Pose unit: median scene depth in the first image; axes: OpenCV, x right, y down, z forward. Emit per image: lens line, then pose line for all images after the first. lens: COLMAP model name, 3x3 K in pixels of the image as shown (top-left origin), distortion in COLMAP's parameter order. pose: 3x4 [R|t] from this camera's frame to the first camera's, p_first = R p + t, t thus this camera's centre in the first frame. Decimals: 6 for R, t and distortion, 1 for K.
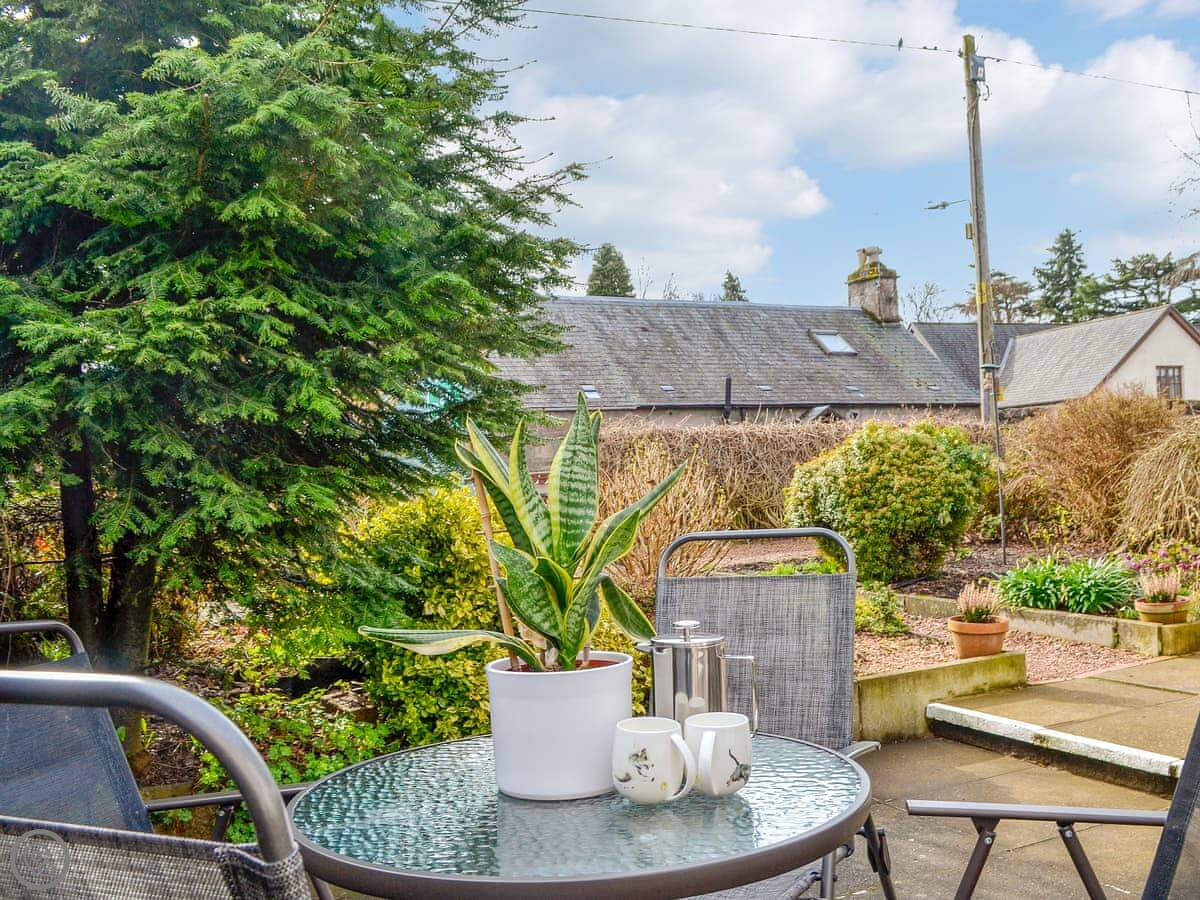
lens RADIAL K [[1377.4, 0, 571.5], [0, 1377.4, 447.8], [0, 0, 1]] dist [-0.090566, 0.026214]
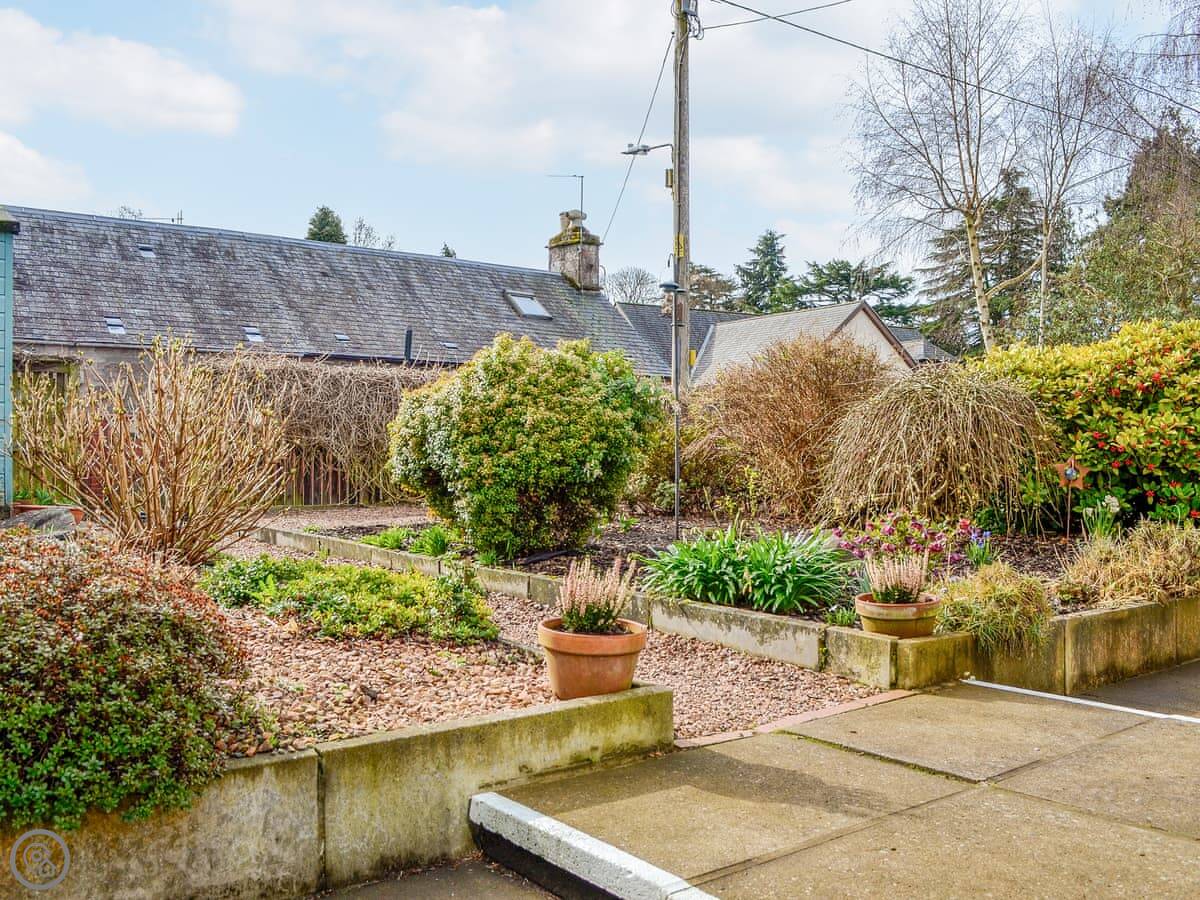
lens RADIAL K [[1240.3, 0, 551.1], [0, 1240.3, 452.5], [0, 0, 1]] dist [-0.059031, 0.013166]
pose [[0.981975, 0.049243, 0.182486, 0.129214], [-0.052253, 0.998565, 0.011724, 0.035198], [-0.181647, -0.021048, 0.983139, 0.355040]]
